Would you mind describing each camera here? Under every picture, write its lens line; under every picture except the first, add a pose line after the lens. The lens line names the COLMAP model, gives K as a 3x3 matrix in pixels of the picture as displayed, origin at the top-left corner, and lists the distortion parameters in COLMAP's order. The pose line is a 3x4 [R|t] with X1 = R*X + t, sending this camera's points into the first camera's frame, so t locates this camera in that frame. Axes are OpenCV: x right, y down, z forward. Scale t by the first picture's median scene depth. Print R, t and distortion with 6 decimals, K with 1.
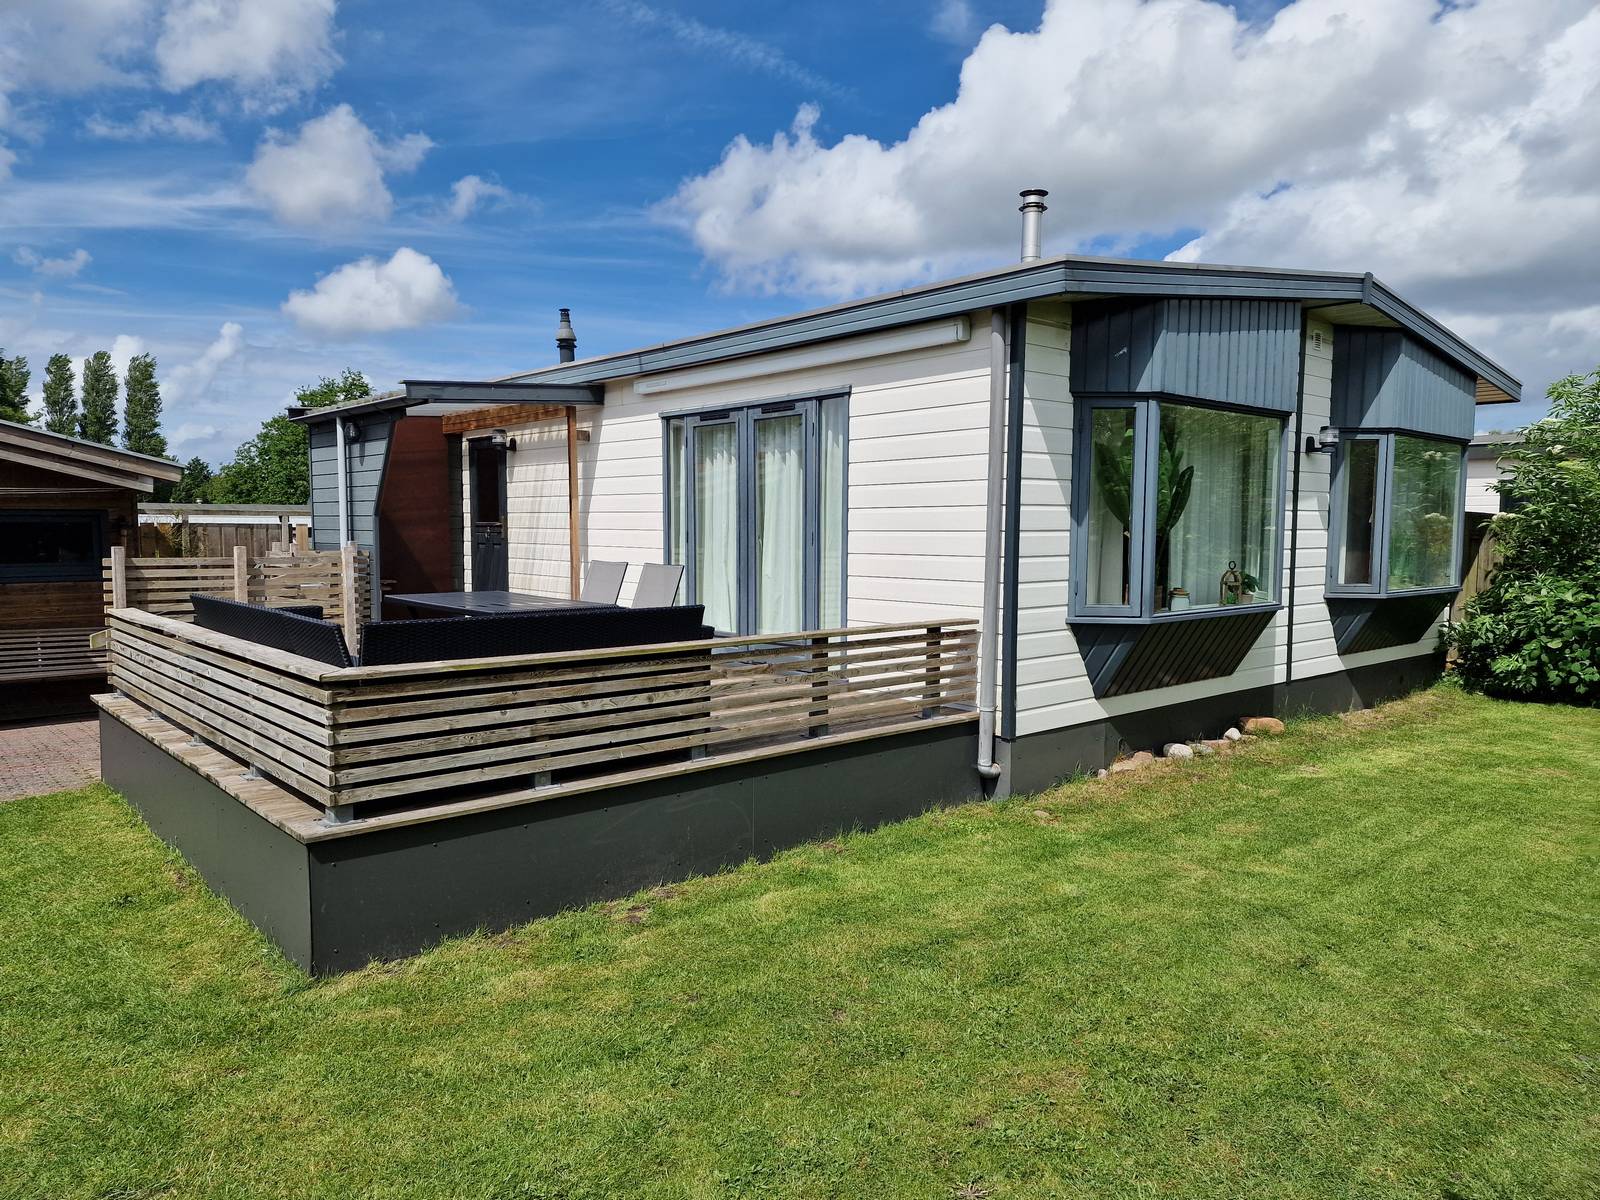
lens RADIAL K [[1076.4, 0, 774.6], [0, 1076.4, 626.7], [0, 0, 1]] dist [0.081552, -0.032669]
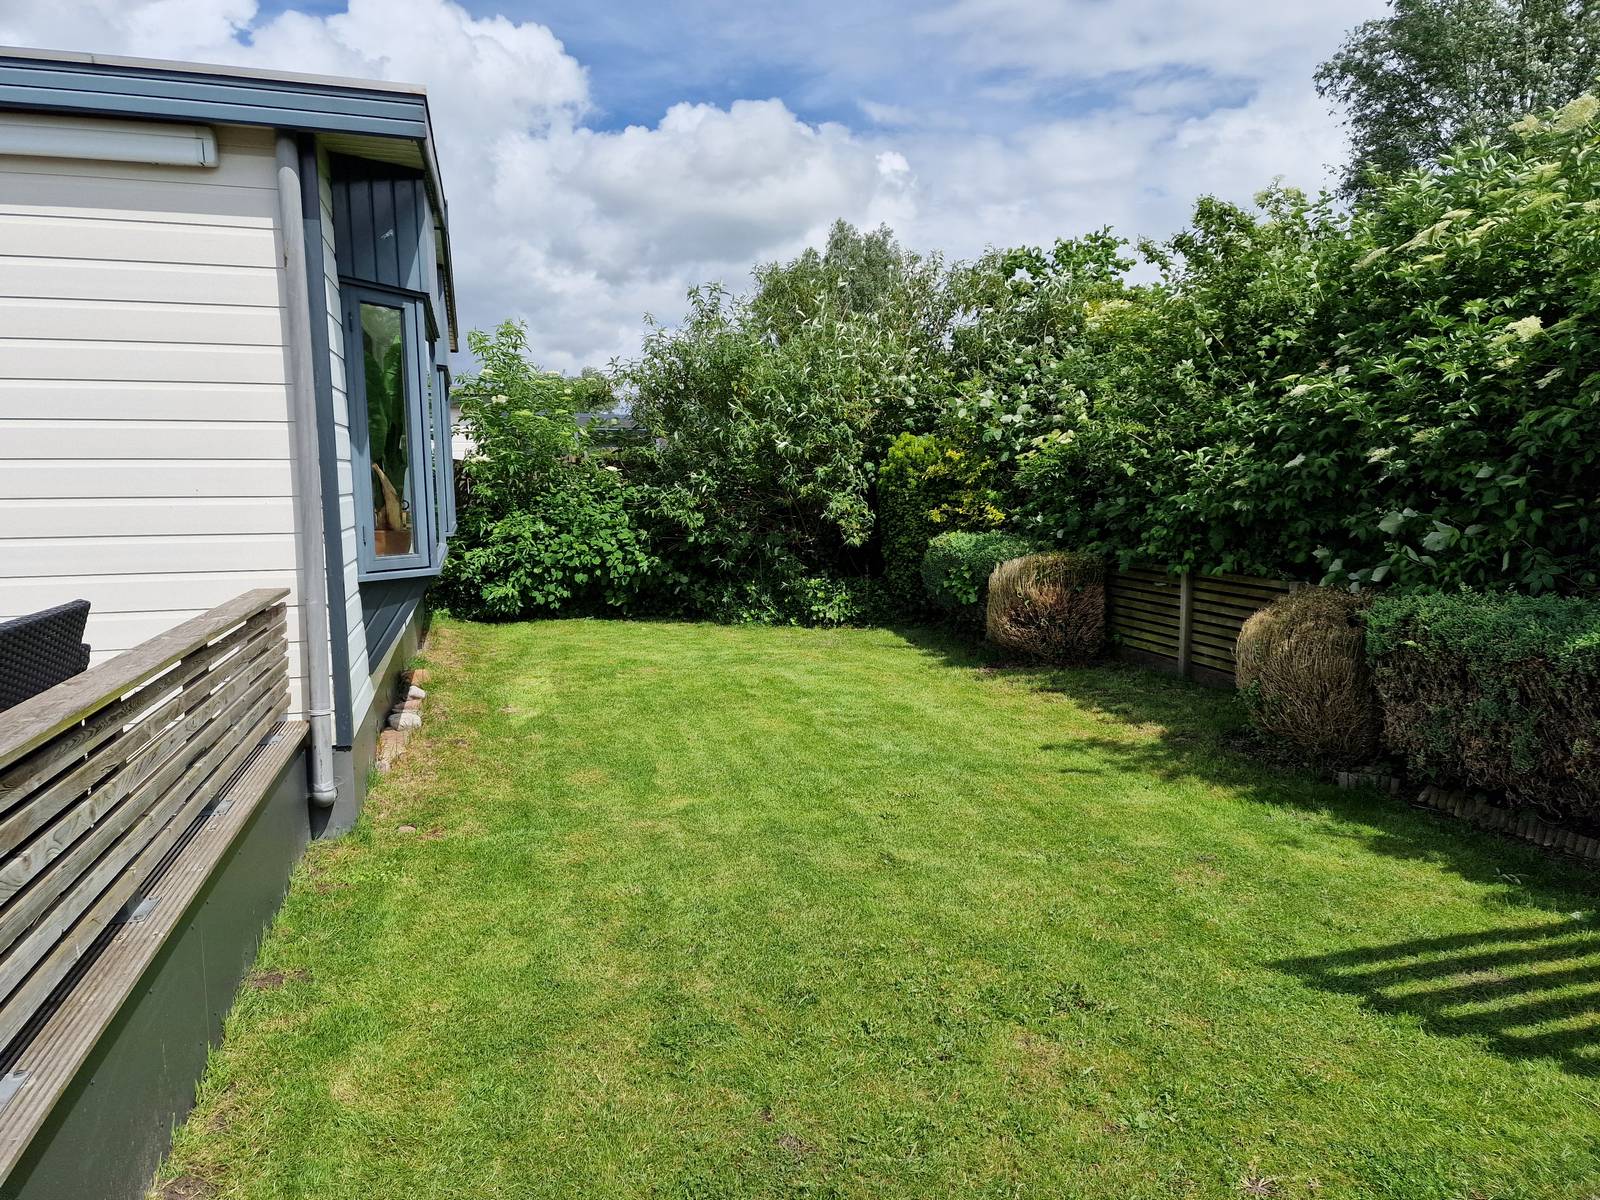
lens RADIAL K [[1076.4, 0, 793.0], [0, 1076.4, 614.3], [0, 0, 1]] dist [0.081552, -0.032669]
pose [[0.429987, -0.124803, 0.894167, -0.334789], [0.097949, 0.991002, 0.091217, -0.024673], [-0.897506, 0.048361, 0.438343, 0.442608]]
